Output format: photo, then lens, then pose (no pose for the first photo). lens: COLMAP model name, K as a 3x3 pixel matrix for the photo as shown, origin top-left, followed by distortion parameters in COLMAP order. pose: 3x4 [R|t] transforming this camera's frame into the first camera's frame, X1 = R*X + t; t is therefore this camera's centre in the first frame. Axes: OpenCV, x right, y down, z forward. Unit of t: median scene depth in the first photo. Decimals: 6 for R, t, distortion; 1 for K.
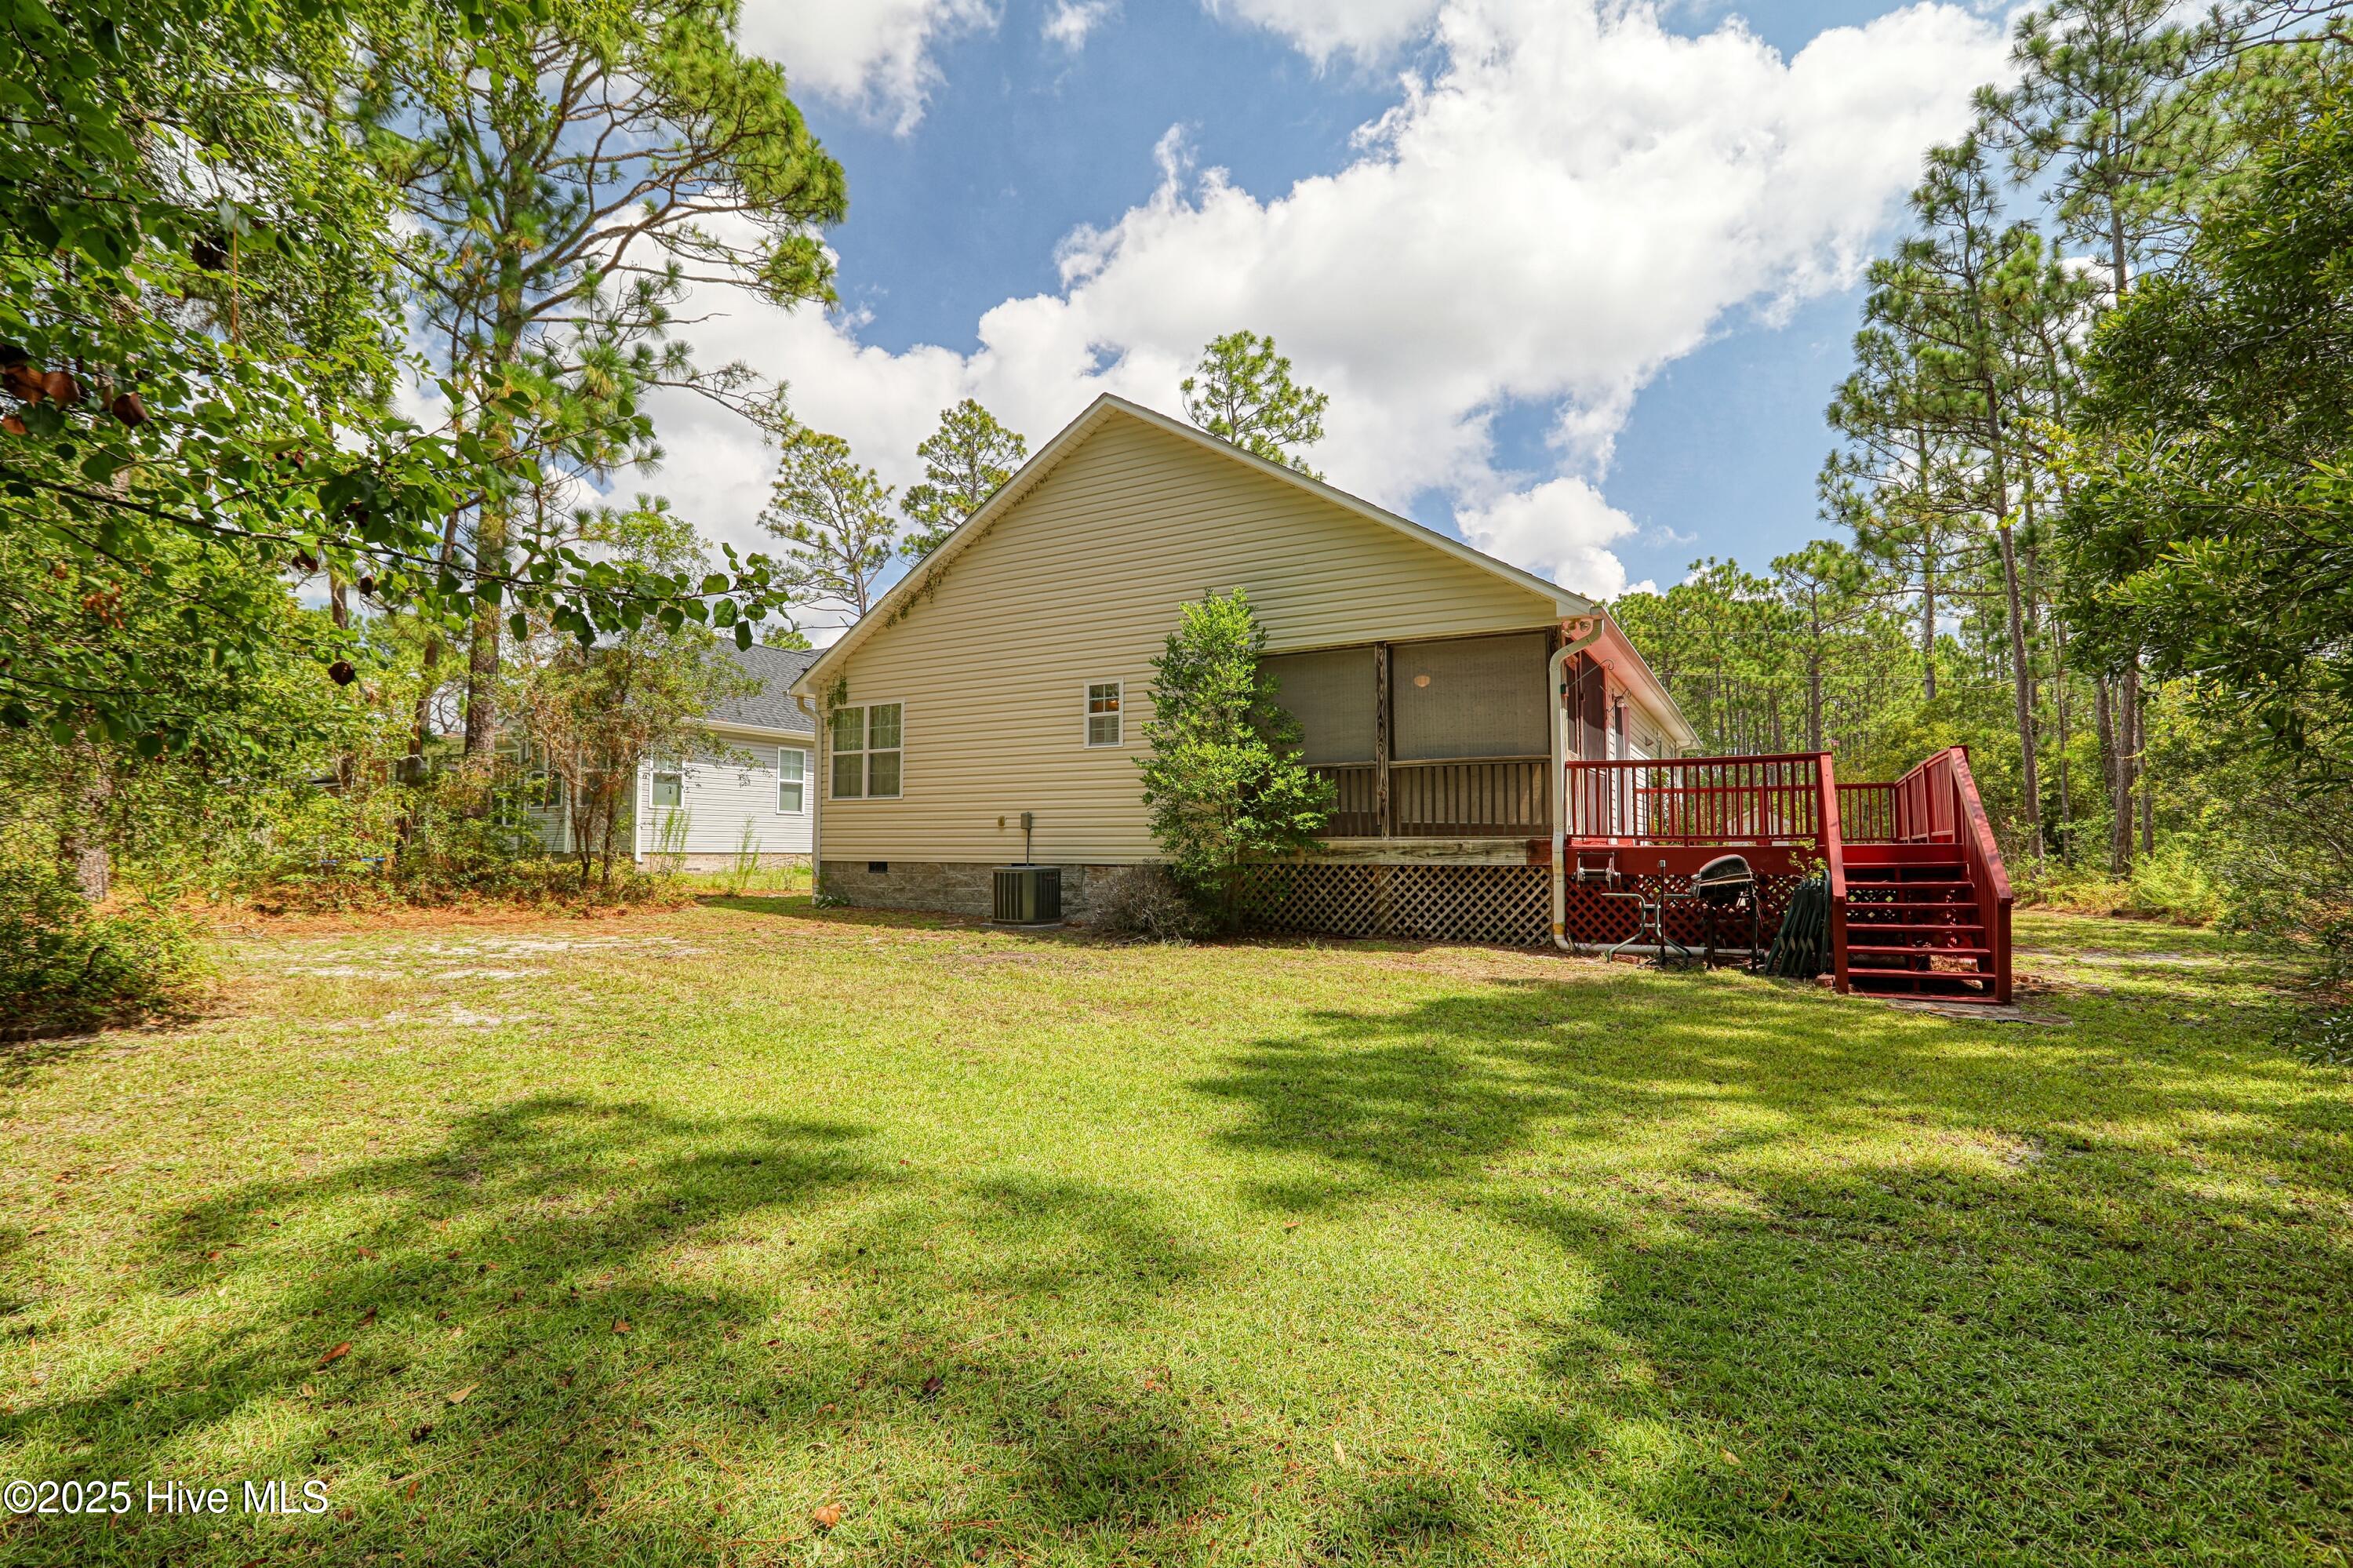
lens RADIAL K [[1043.0, 0, 1176.5], [0, 1043.0, 784.0], [0, 0, 1]] dist [-0.041910, 0.000504]
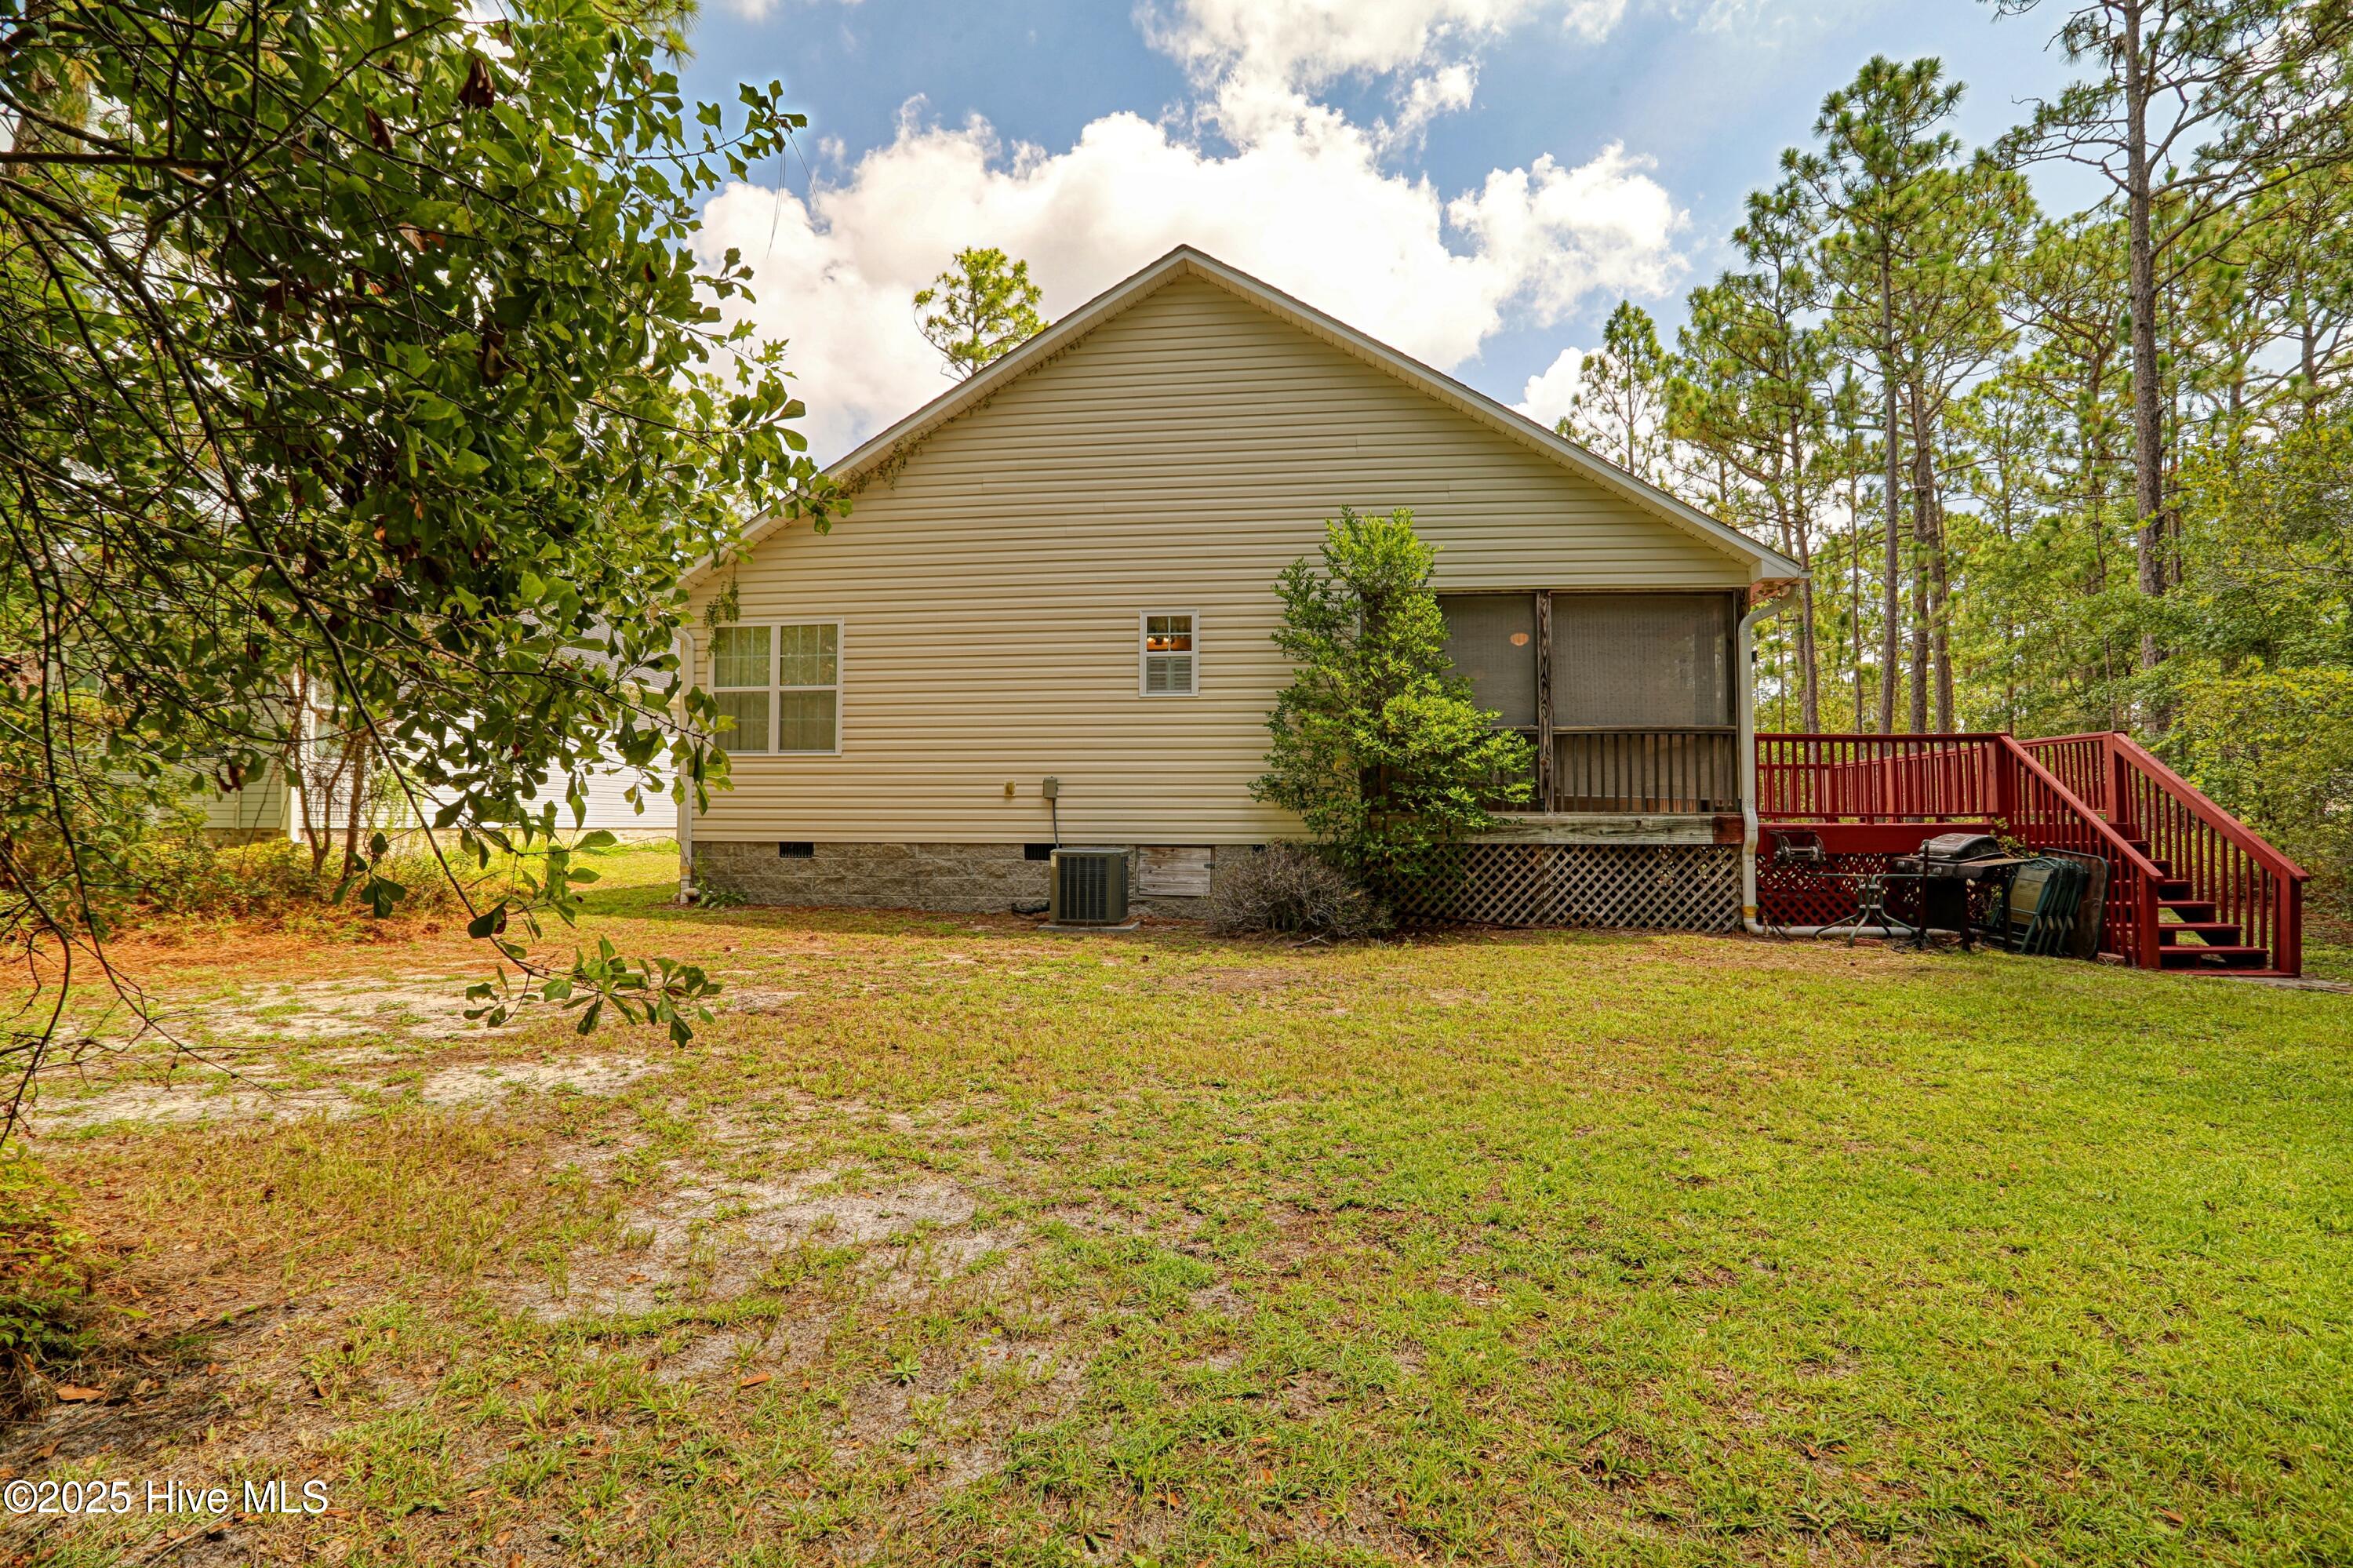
lens RADIAL K [[1043.0, 0, 1176.5], [0, 1043.0, 784.0], [0, 0, 1]] dist [-0.041910, 0.000504]
pose [[0.923183, 0.014737, 0.384077, -0.432760], [-0.025653, 0.999399, 0.023313, 0.014893], [-0.383503, -0.031375, 0.923007, 0.319989]]
